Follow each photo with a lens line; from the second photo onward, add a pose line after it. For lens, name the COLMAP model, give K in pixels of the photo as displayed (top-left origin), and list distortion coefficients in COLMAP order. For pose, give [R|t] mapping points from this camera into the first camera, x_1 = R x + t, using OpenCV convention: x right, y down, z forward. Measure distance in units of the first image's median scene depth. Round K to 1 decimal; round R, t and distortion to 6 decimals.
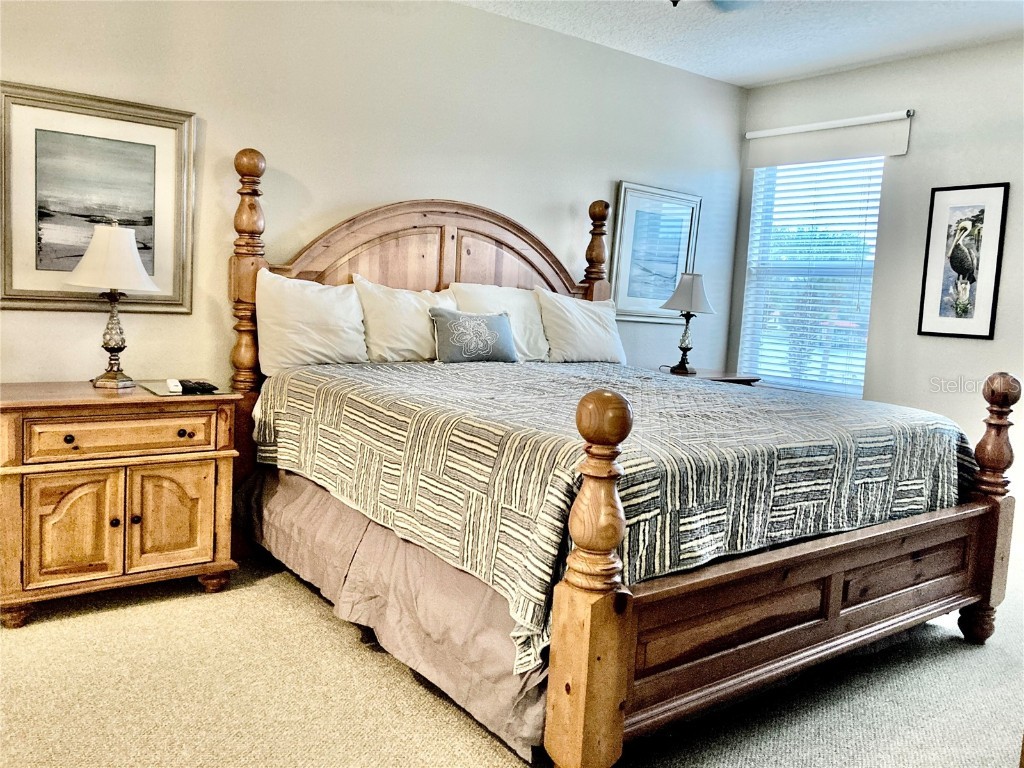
lens RADIAL K [[841.3, 0, 512.2], [0, 841.3, 362.7], [0, 0, 1]] dist [0.055629, 0.001685]
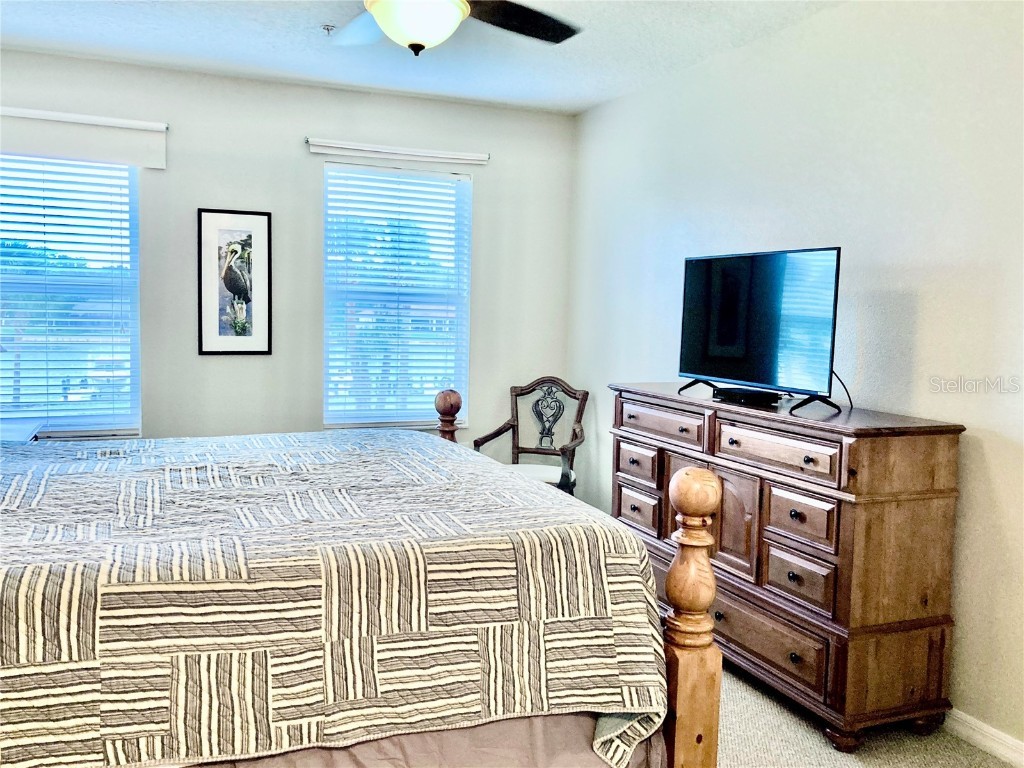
lens RADIAL K [[884.4, 0, 512.0], [0, 884.4, 384.0], [0, 0, 1]] dist [0.001545, 0.001604]
pose [[0.263276, -0.131268, 0.955748, -0.444237], [0.074689, 0.990499, 0.115467, -0.096011], [-0.961825, 0.040984, 0.270579, 0.387772]]
